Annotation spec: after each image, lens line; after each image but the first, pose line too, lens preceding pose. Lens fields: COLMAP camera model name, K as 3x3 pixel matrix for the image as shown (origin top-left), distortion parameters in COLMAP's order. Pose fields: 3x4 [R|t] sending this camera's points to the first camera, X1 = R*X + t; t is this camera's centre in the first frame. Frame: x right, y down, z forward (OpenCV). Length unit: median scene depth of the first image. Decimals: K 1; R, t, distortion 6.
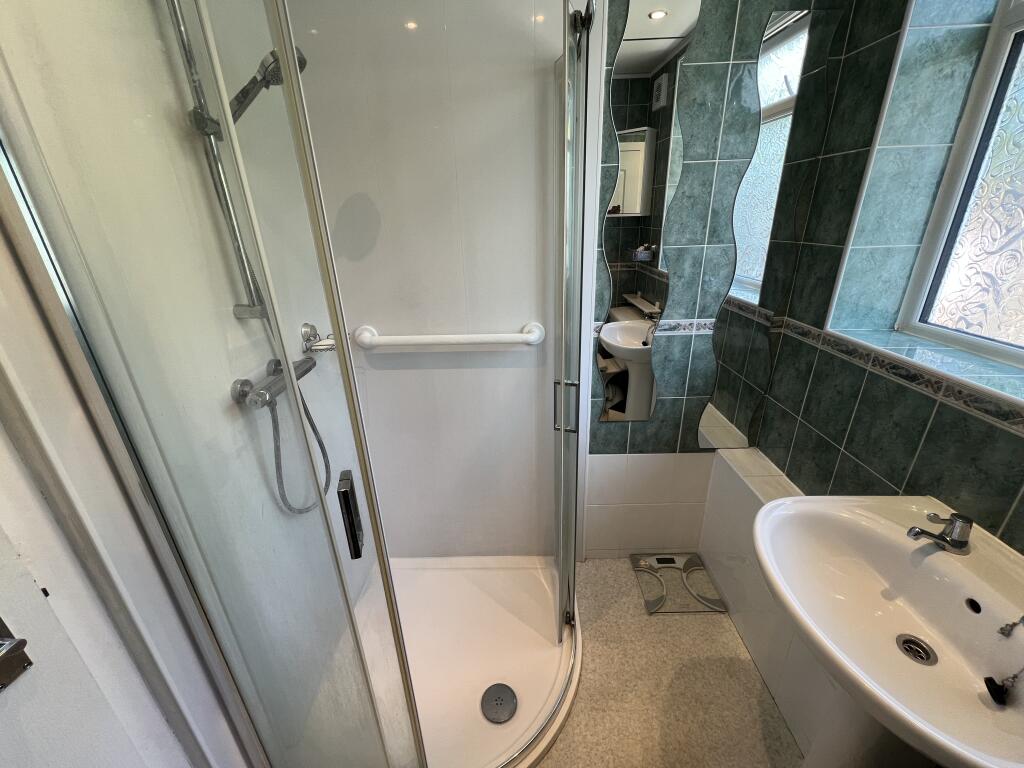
lens RADIAL K [[410.9, 0, 509.4], [0, 410.9, 381.7], [0, 0, 1]] dist [0.000026, -0.000130]
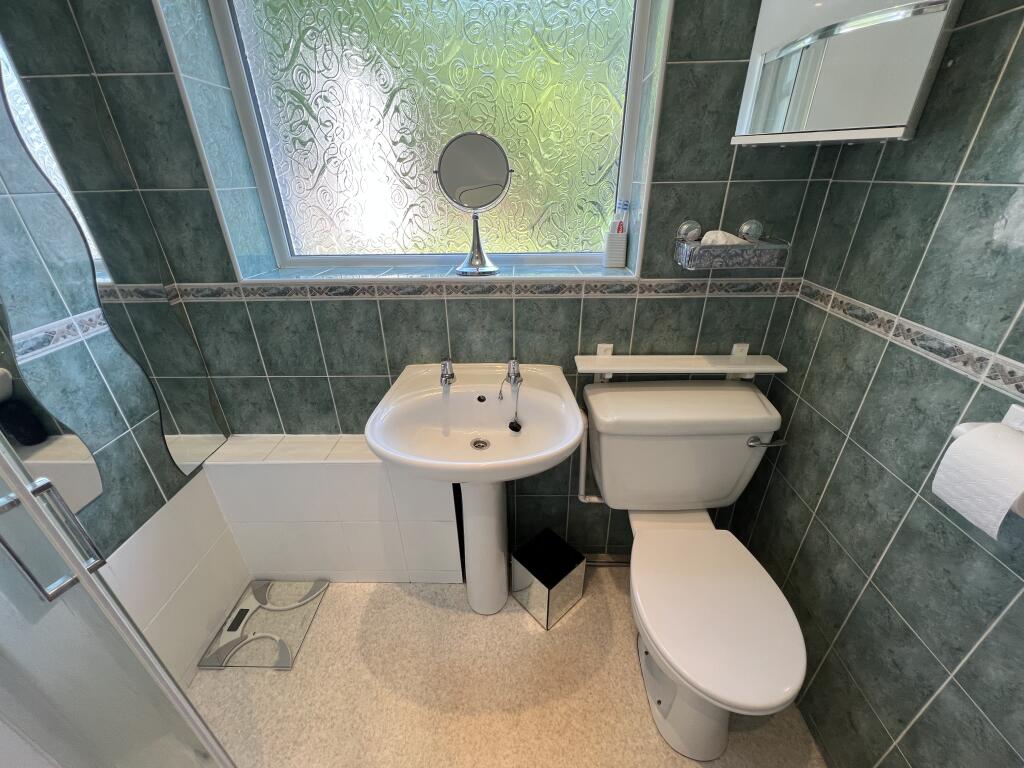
lens RADIAL K [[410.9, 0, 509.4], [0, 410.9, 381.7], [0, 0, 1]] dist [0.000026, -0.000130]
pose [[0.001355, -0.424250, 0.905544, -0.163380], [0.387204, 0.835130, 0.390681, -0.054631], [-0.921993, 0.350101, 0.165403, 0.308628]]
